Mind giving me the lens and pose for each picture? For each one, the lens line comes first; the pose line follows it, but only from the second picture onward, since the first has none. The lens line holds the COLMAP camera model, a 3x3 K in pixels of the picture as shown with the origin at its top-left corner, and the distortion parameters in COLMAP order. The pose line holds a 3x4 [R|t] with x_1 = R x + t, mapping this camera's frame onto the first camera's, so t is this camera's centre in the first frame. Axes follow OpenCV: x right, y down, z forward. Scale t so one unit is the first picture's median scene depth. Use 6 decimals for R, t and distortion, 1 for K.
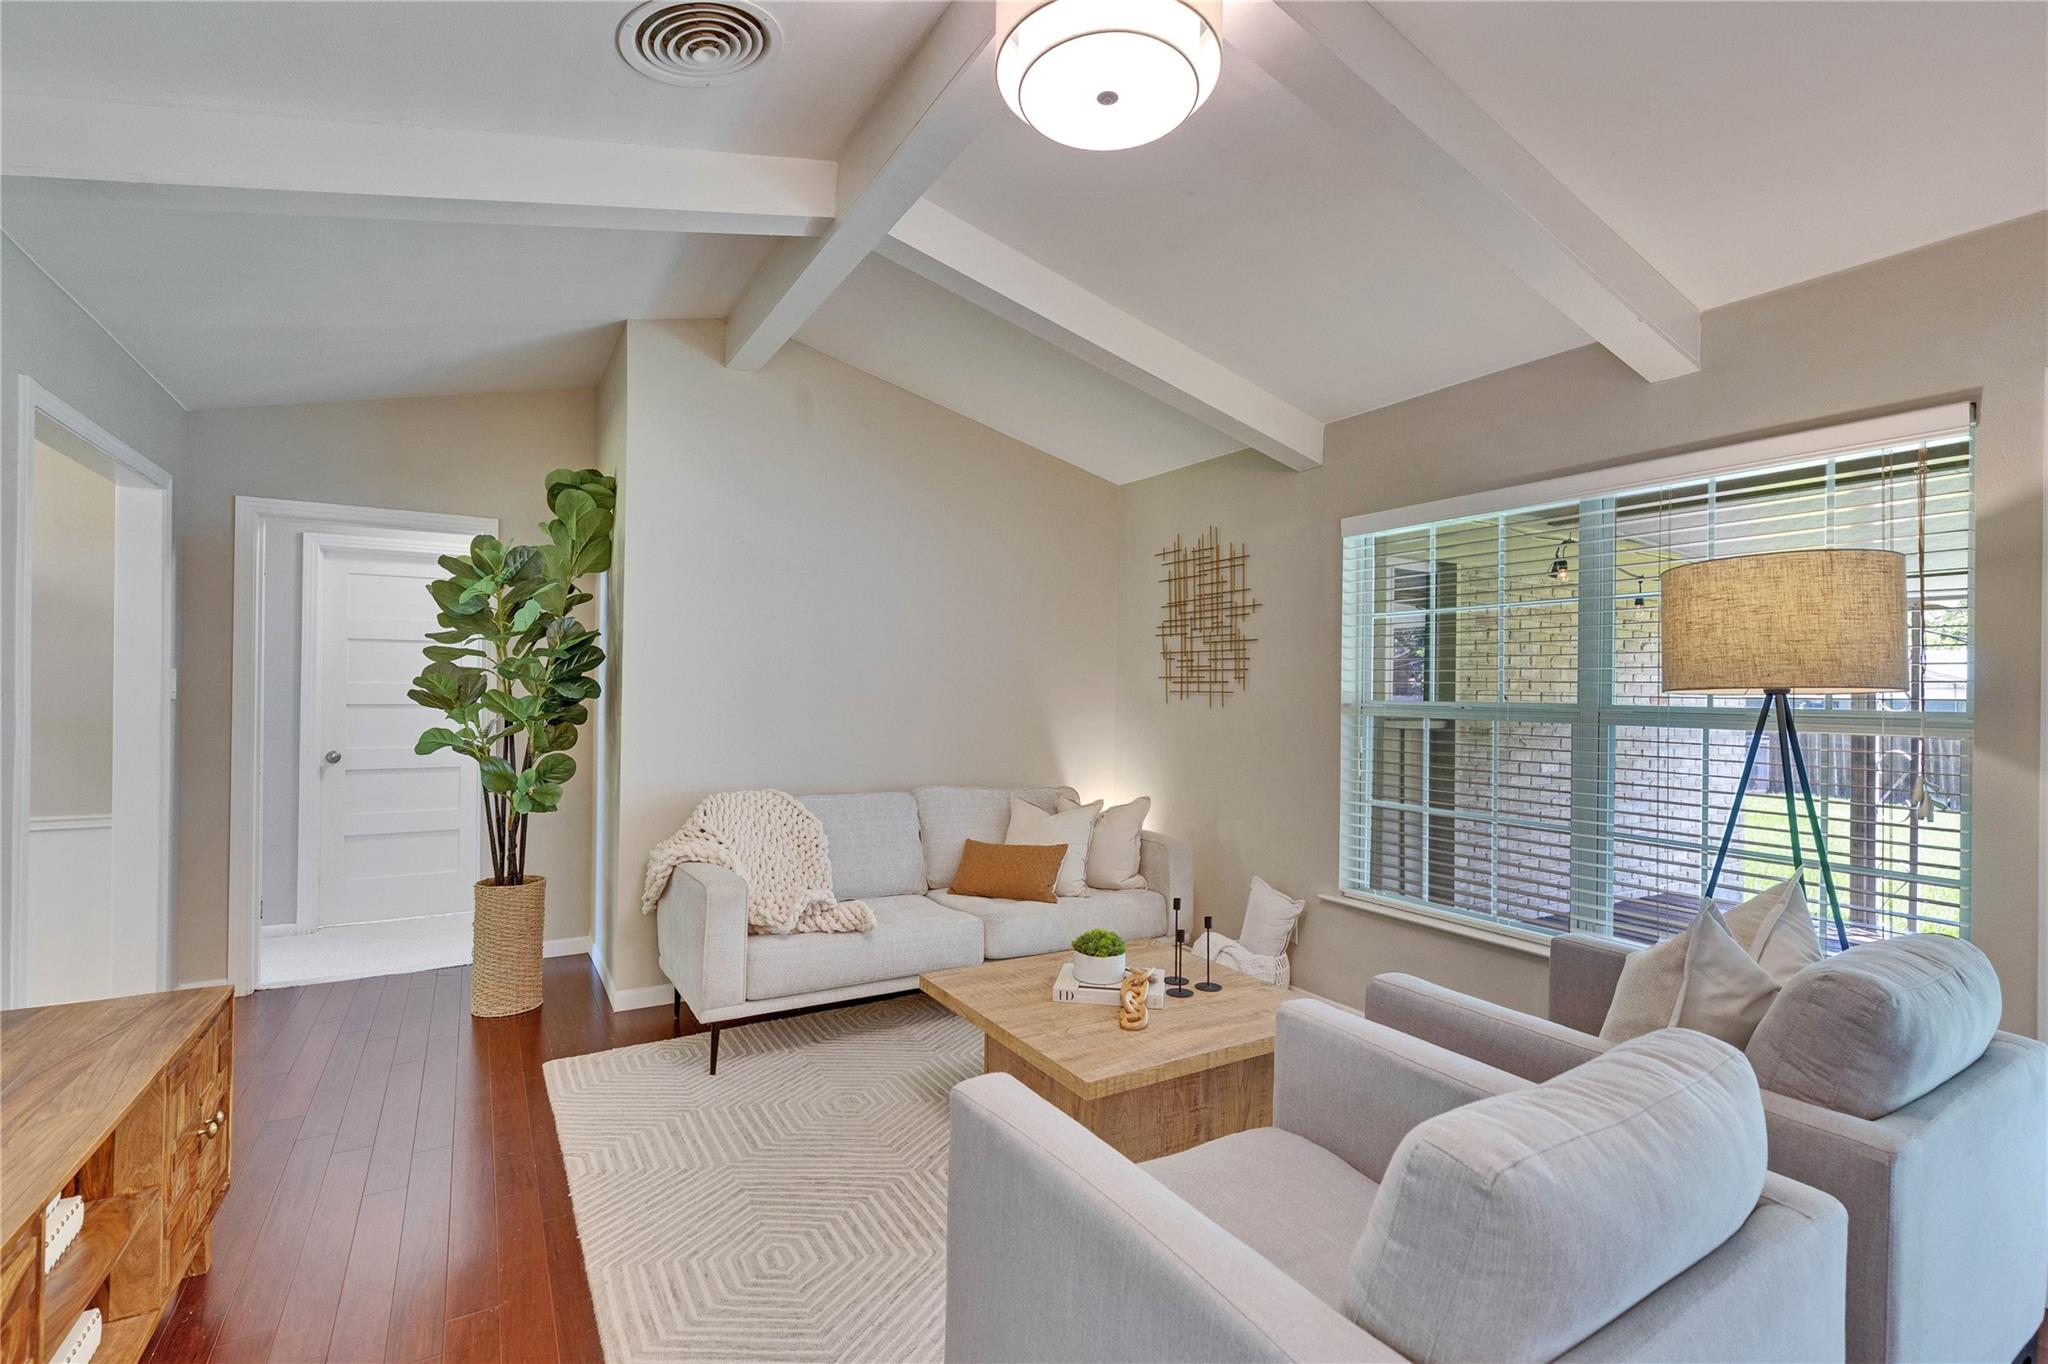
lens RADIAL K [[921.9, 0, 1024.0], [0, 921.9, 682.0], [0, 0, 1]] dist [0.001308, 0.000269]
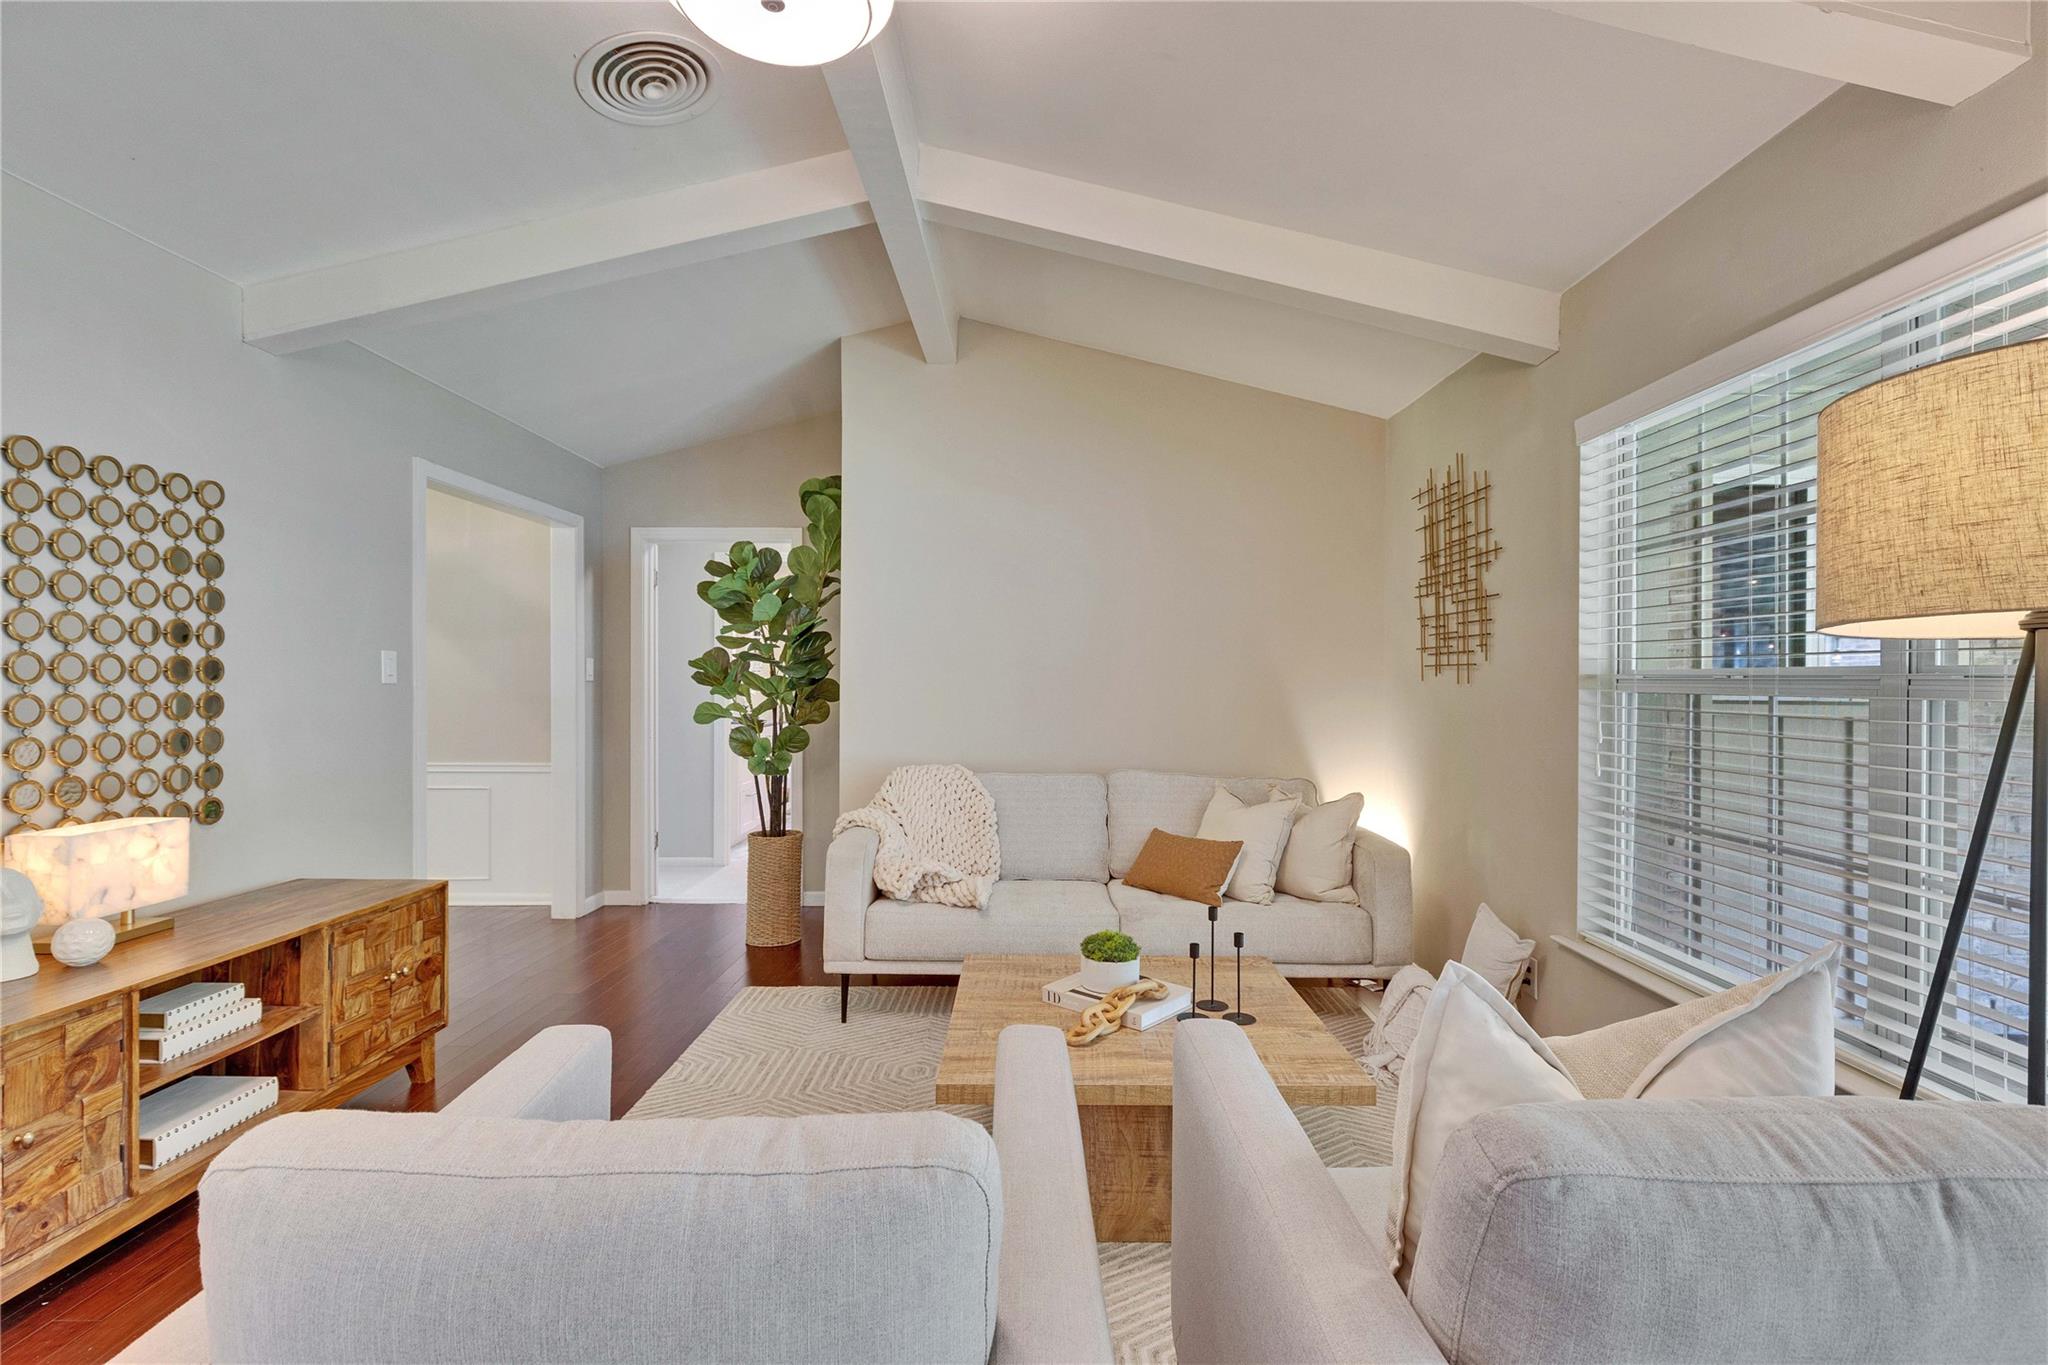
lens RADIAL K [[943.5, 0, 1024.0], [0, 943.5, 682.5], [0, 0, 1]] dist [-0.009697, 0.000299]
pose [[0.856547, -0.006068, -0.516033, 0.347931], [0.010865, 0.999921, 0.006277, 0.019458], [0.515954, -0.010984, 0.856546, 0.142744]]
